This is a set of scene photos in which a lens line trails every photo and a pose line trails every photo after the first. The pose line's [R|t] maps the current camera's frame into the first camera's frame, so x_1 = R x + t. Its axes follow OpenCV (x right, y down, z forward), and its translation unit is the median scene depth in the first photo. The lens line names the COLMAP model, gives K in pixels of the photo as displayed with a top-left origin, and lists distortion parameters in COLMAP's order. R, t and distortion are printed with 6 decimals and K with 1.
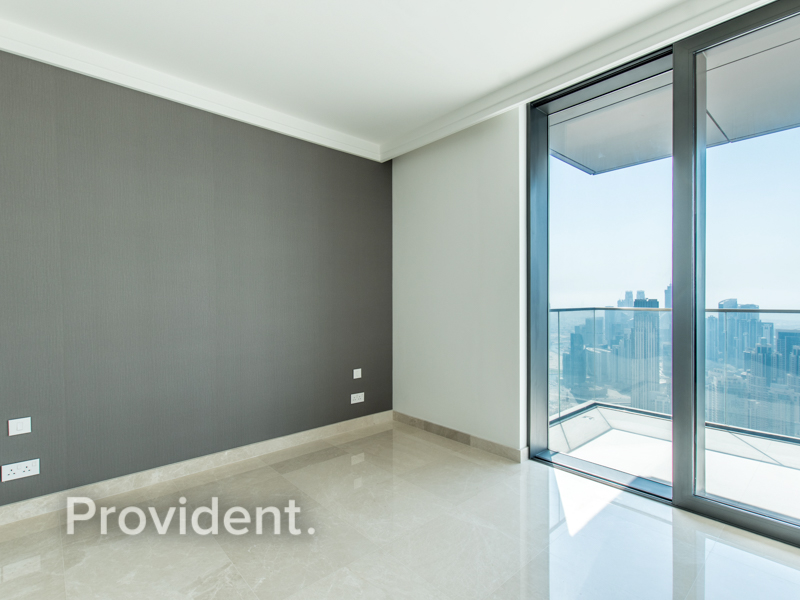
lens RADIAL K [[396.6, 0, 406.0], [0, 396.6, 300.0], [0, 0, 1]] dist [0.005346, 0.000560]
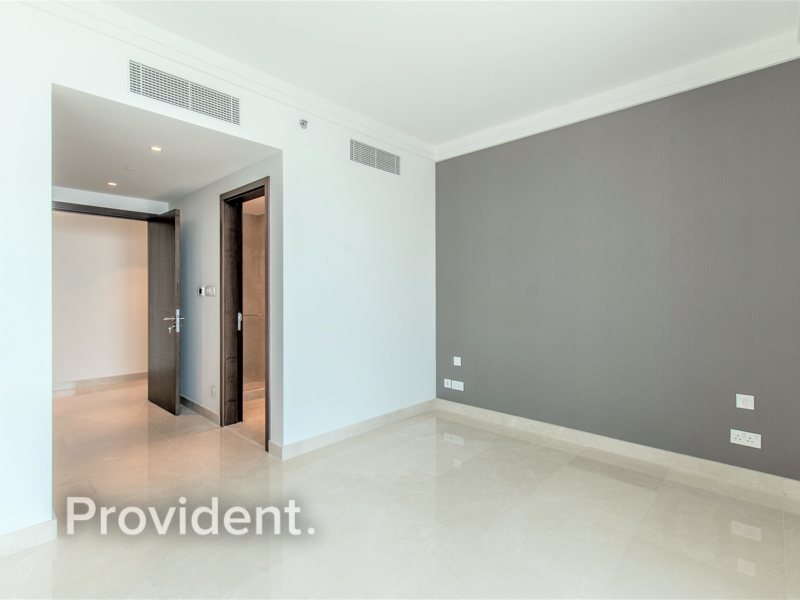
lens RADIAL K [[396.6, 0, 406.0], [0, 396.6, 297.9], [0, 0, 1]] dist [0.005346, 0.000560]
pose [[0.102601, 0.033194, -0.994169, 0.926351], [0.008722, 0.999375, 0.034268, -0.024139], [0.994684, -0.012187, 0.102247, 0.754165]]
